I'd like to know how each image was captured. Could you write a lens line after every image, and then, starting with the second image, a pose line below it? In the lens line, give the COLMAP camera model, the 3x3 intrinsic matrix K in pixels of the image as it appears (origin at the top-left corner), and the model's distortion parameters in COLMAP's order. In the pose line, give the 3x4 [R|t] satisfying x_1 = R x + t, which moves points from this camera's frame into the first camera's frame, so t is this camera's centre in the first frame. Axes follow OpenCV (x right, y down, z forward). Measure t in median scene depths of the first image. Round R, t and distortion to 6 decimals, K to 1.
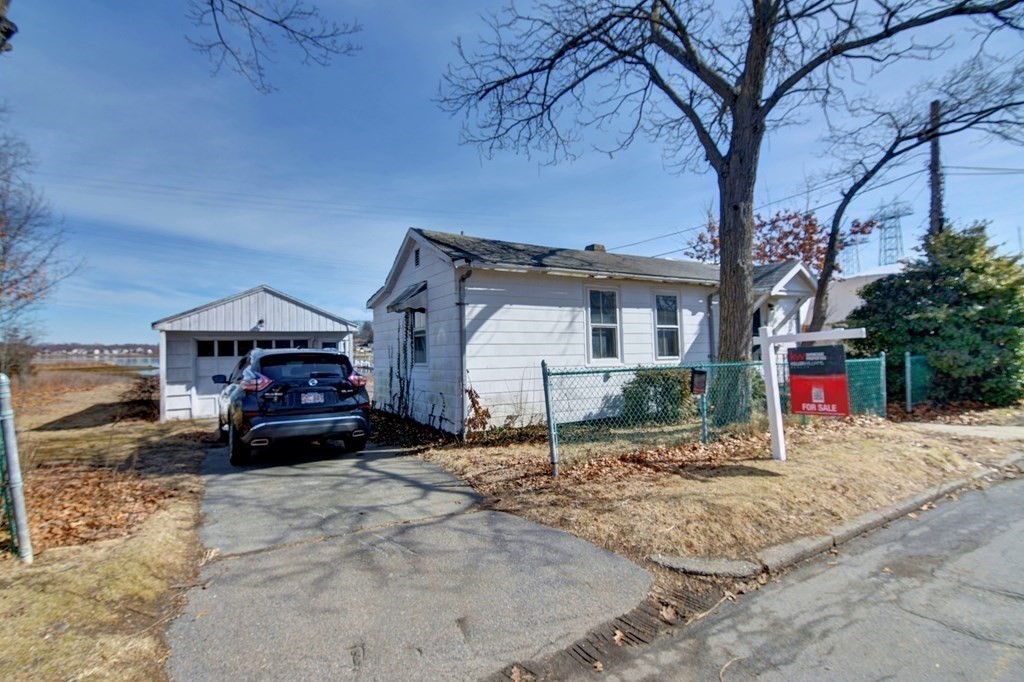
lens RADIAL K [[492.8, 0, 513.8], [0, 492.8, 339.5], [0, 0, 1]] dist [-0.015057, -0.006488]
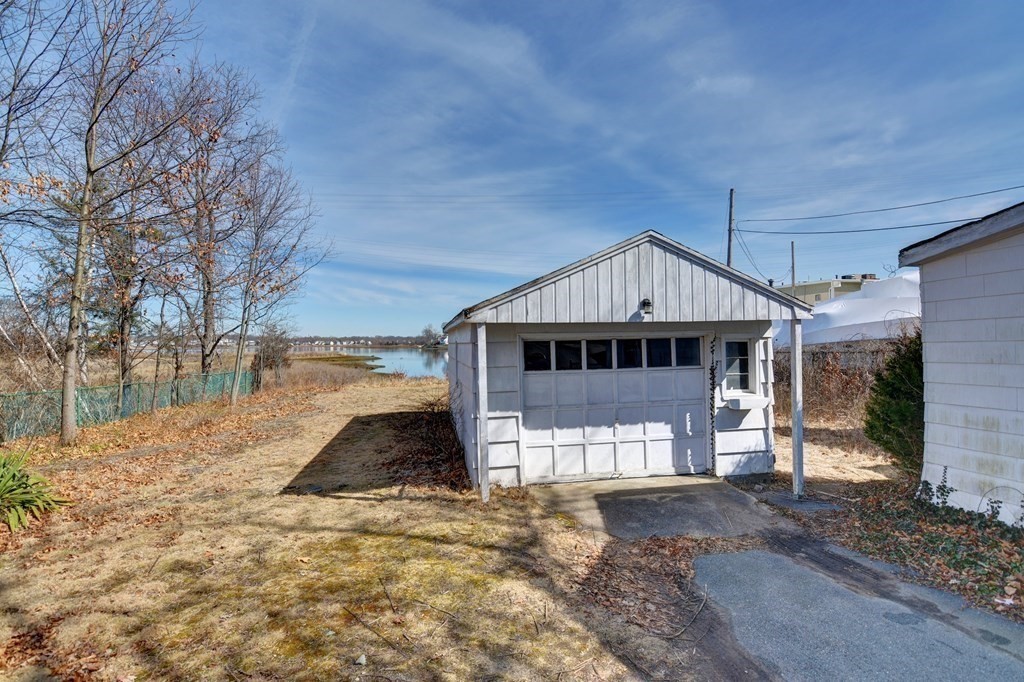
lens RADIAL K [[492.8, 0, 510.7], [0, 492.8, 341.0], [0, 0, 1]] dist [-0.015057, -0.006488]
pose [[0.936515, -0.002889, -0.350615, -0.305919], [0.010922, 0.999721, 0.020934, -0.006311], [0.350457, -0.023435, 0.936286, 0.312514]]
